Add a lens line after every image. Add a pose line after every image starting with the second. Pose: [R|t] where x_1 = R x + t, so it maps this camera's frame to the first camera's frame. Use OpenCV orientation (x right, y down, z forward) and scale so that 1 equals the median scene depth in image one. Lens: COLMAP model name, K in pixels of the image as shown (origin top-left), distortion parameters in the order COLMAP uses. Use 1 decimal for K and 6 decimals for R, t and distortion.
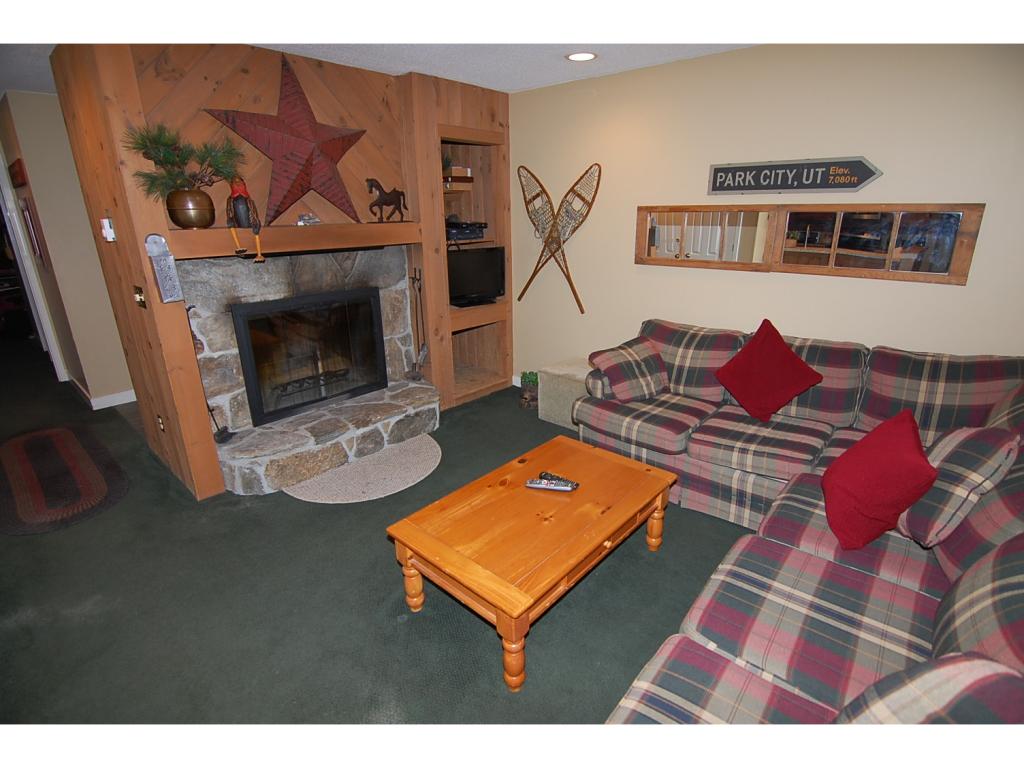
lens RADIAL K [[506.3, 0, 512.0], [0, 506.3, 384.0], [0, 0, 1]] dist [-0.025049, -0.001282]
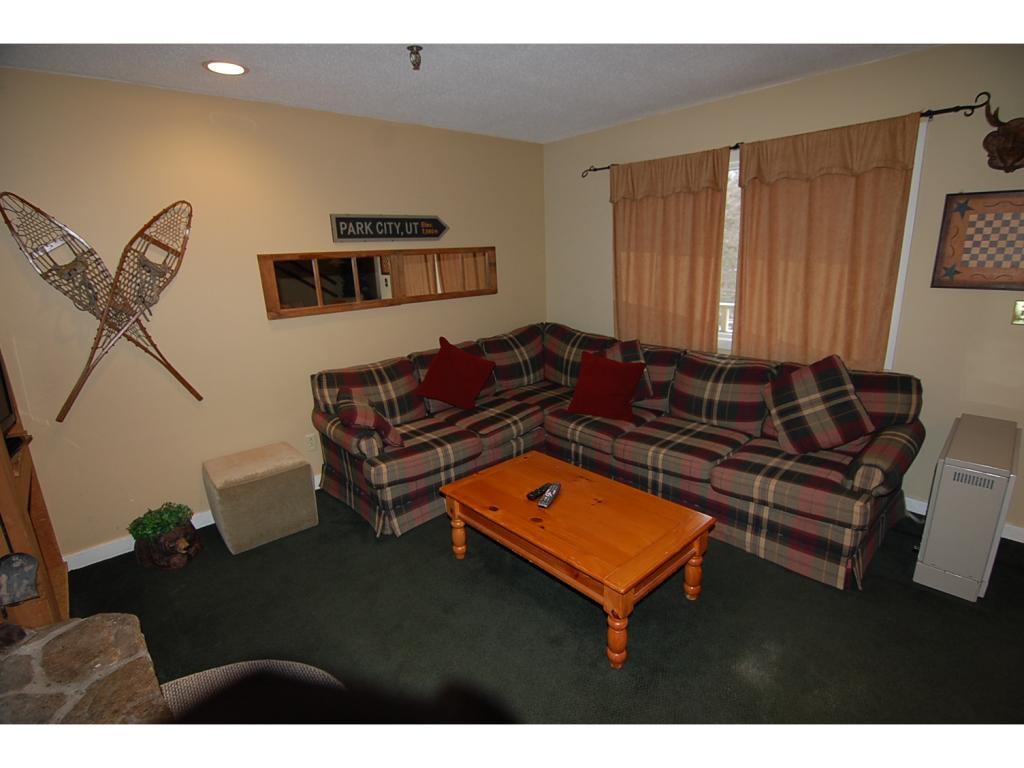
lens RADIAL K [[506.3, 0, 512.0], [0, 506.3, 384.0], [0, 0, 1]] dist [-0.025049, -0.001282]
pose [[0.095775, -0.242371, 0.965445, -0.694318], [0.356948, 0.913760, 0.193986, -0.192074], [-0.929202, 0.326034, 0.174029, 0.613608]]
